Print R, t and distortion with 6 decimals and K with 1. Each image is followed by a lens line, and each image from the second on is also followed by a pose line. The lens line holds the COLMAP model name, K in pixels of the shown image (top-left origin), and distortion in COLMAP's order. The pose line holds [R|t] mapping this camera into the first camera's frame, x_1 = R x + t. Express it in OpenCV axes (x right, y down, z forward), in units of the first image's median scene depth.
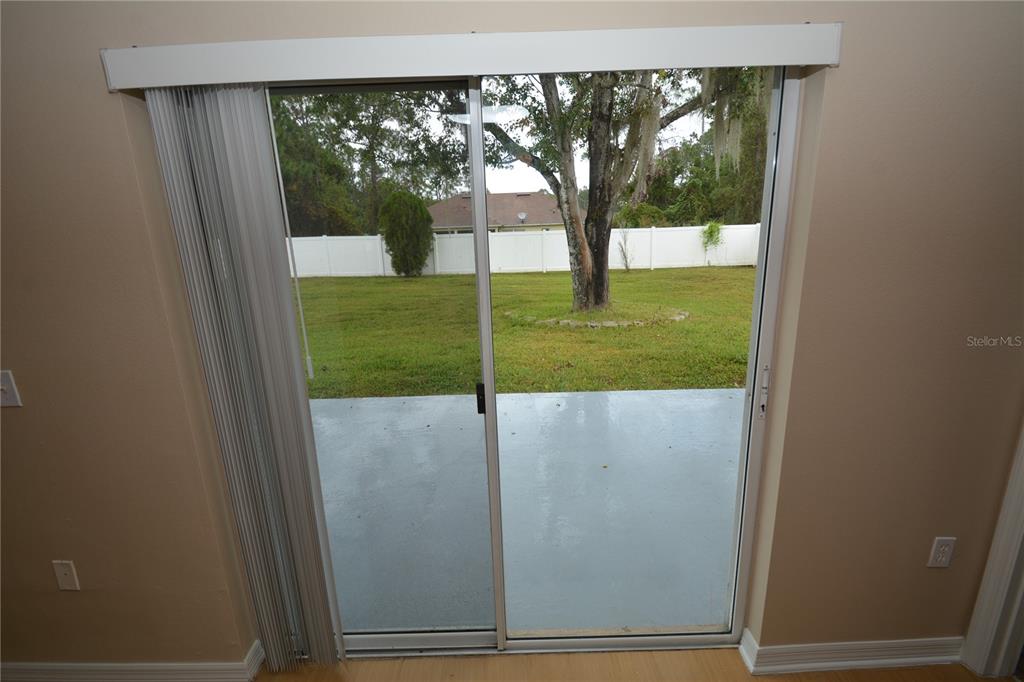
lens RADIAL K [[449.1, 0, 511.9], [0, 449.1, 345.0], [0, 0, 1]] dist [0.010843, -0.013303]
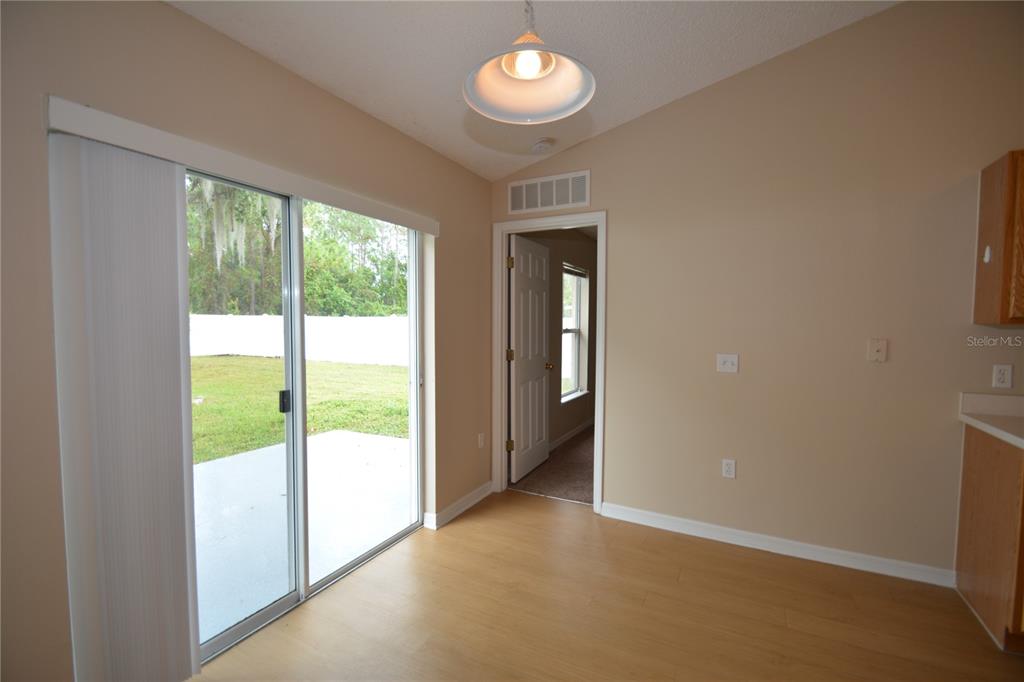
lens RADIAL K [[449.1, 0, 511.9], [0, 449.1, 345.0], [0, 0, 1]] dist [0.010843, -0.013303]
pose [[0.461046, -0.009394, 0.887326, -0.168998], [0.190842, 0.977595, -0.088810, 0.035053], [-0.866612, 0.210285, 0.452509, -0.048646]]
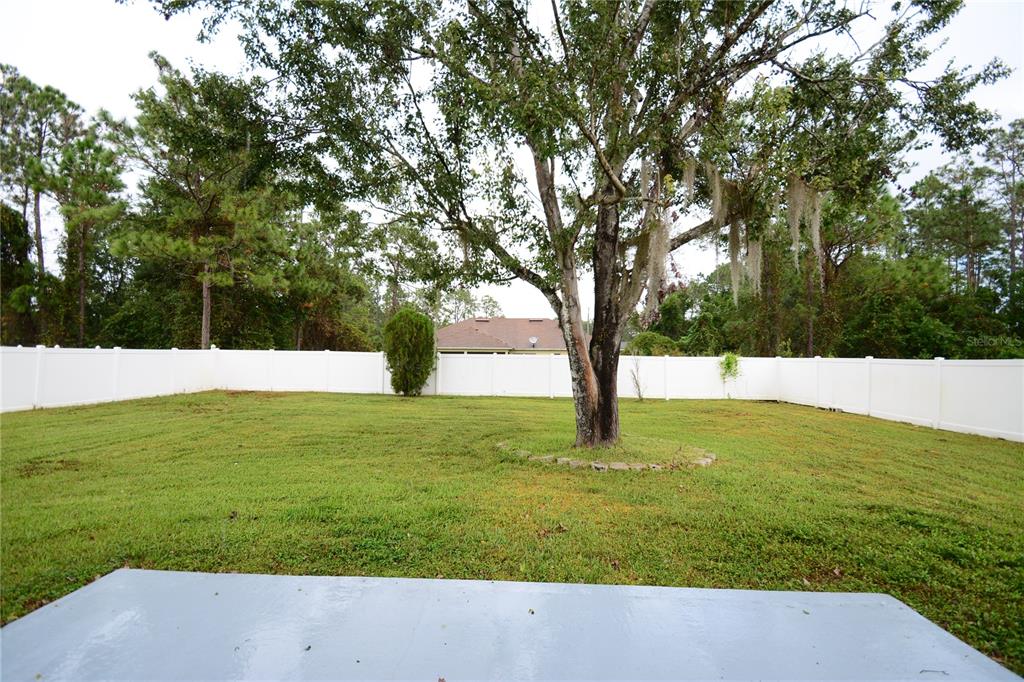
lens RADIAL K [[449.1, 0, 511.9], [0, 449.1, 345.0], [0, 0, 1]] dist [0.010843, -0.013303]
pose [[0.998560, 0.040542, -0.035138, 0.040343], [-0.048473, 0.962464, -0.267045, -0.027936], [0.022993, 0.268364, 0.963043, 0.141627]]
